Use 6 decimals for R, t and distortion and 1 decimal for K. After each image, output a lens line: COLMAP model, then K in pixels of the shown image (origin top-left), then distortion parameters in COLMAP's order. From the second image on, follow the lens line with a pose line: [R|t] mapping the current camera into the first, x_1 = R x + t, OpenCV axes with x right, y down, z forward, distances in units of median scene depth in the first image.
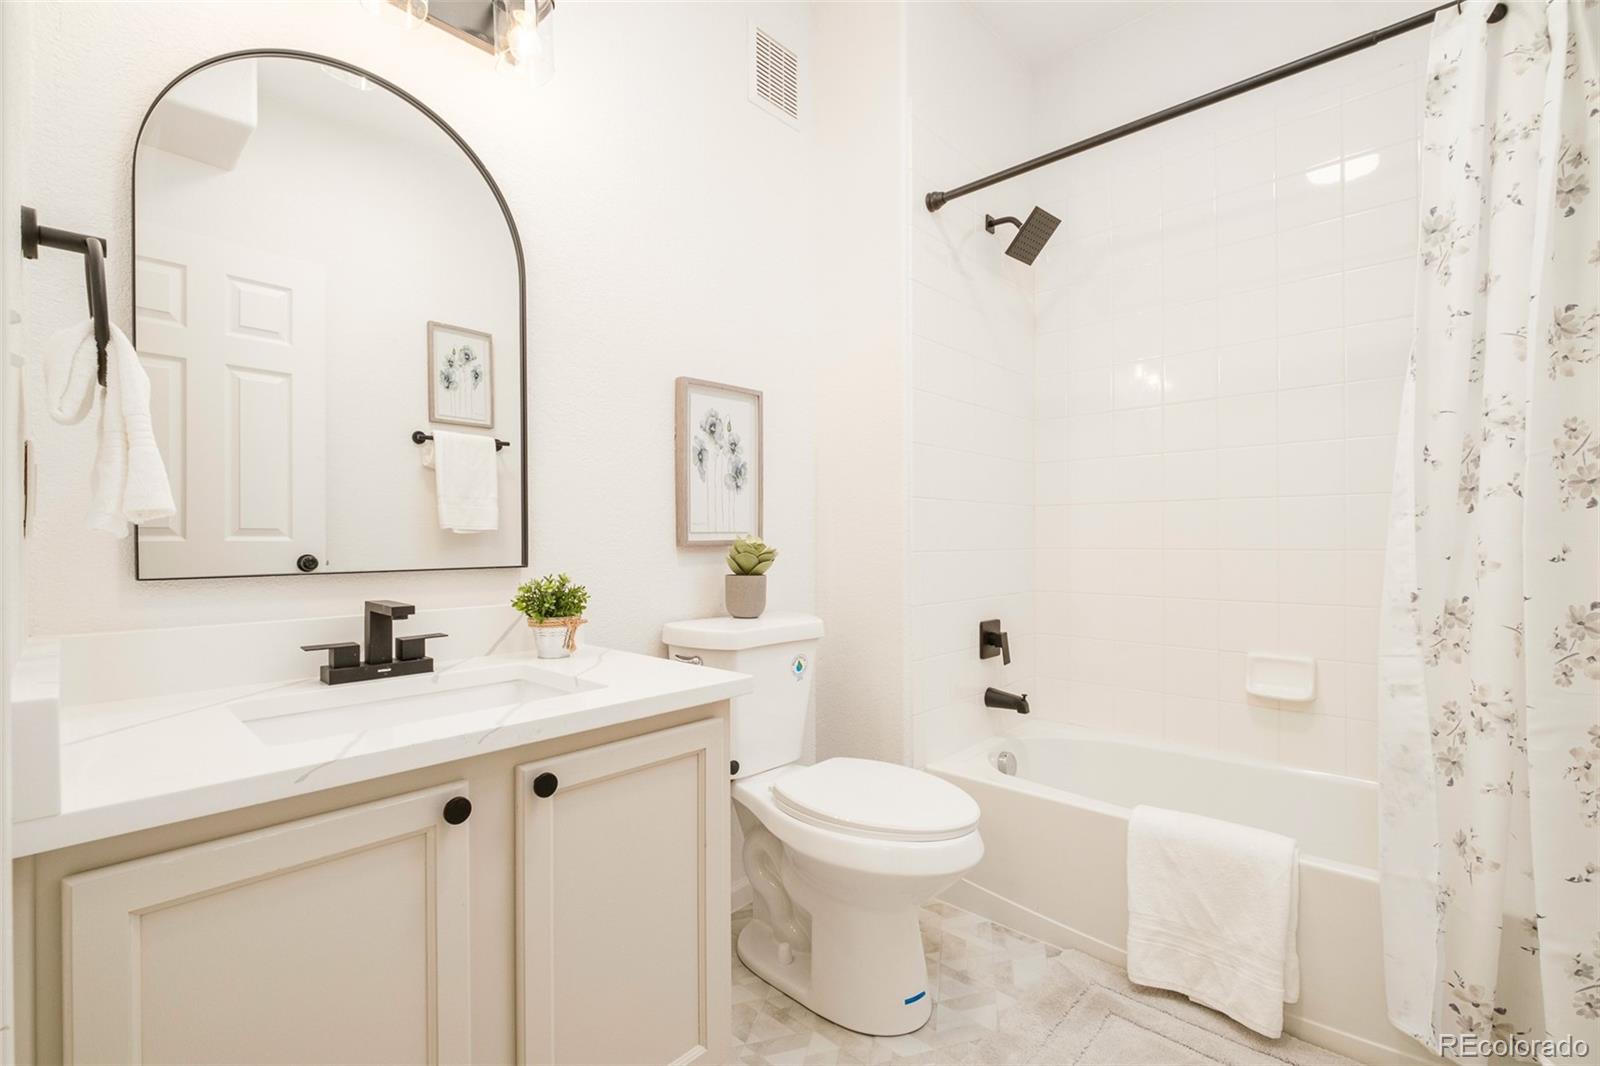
lens RADIAL K [[695.0, 0, 795.5], [0, 695.0, 537.0], [0, 0, 1]] dist [-0.003942, -0.000095]
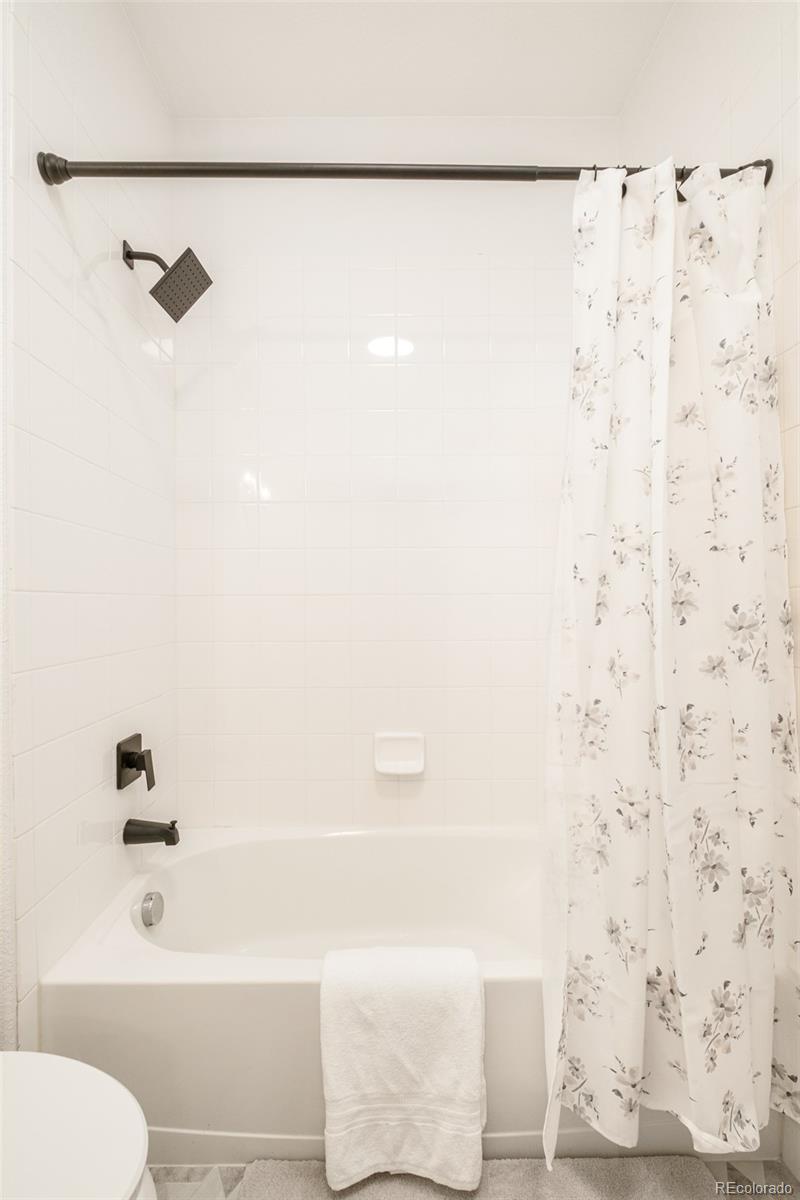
lens RADIAL K [[557.4, 0, 394.8], [0, 557.4, 609.7], [0, 0, 1]] dist [-0.002840, -0.000793]
pose [[0.726186, -0.003263, 0.687491, 0.092979], [-0.002464, 0.999970, 0.007349, -0.059754], [-0.687494, -0.007031, 0.726156, 0.507813]]
